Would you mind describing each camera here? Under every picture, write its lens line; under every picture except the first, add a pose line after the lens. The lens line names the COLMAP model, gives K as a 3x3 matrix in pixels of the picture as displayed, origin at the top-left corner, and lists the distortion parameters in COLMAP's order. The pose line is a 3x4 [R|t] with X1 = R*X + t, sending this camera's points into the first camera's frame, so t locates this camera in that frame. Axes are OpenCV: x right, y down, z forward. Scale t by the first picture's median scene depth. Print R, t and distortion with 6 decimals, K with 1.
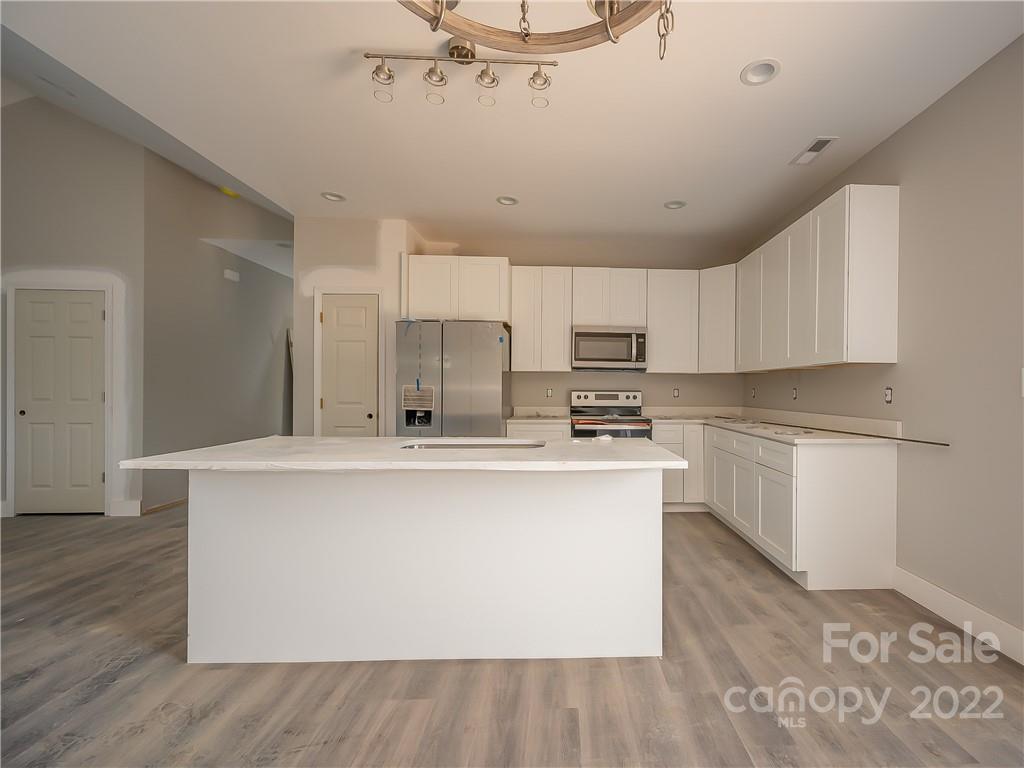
lens RADIAL K [[448.2, 0, 566.1], [0, 448.2, 393.3], [0, 0, 1]] dist [-0.002316, 0.000169]
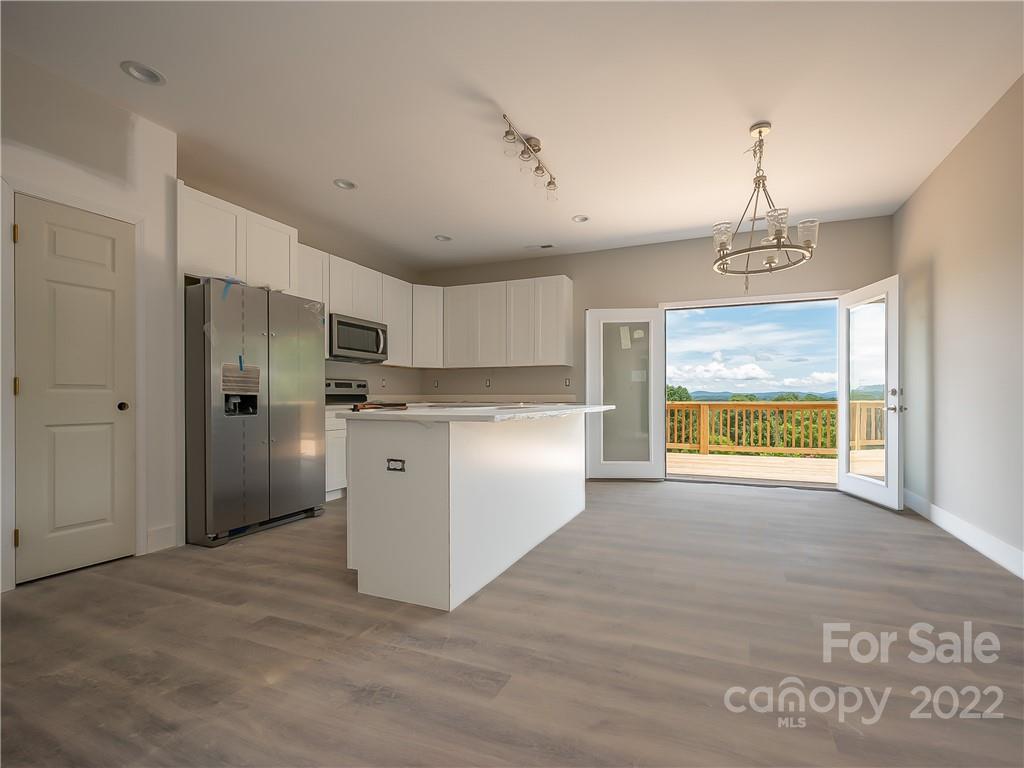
lens RADIAL K [[448.2, 0, 566.1], [0, 448.2, 393.3], [0, 0, 1]] dist [-0.002316, 0.000169]
pose [[0.396461, -0.000928, 0.918051, -0.777856], [0.007568, 0.999969, -0.002257, 0.038511], [-0.918021, 0.007842, 0.396455, 0.143084]]
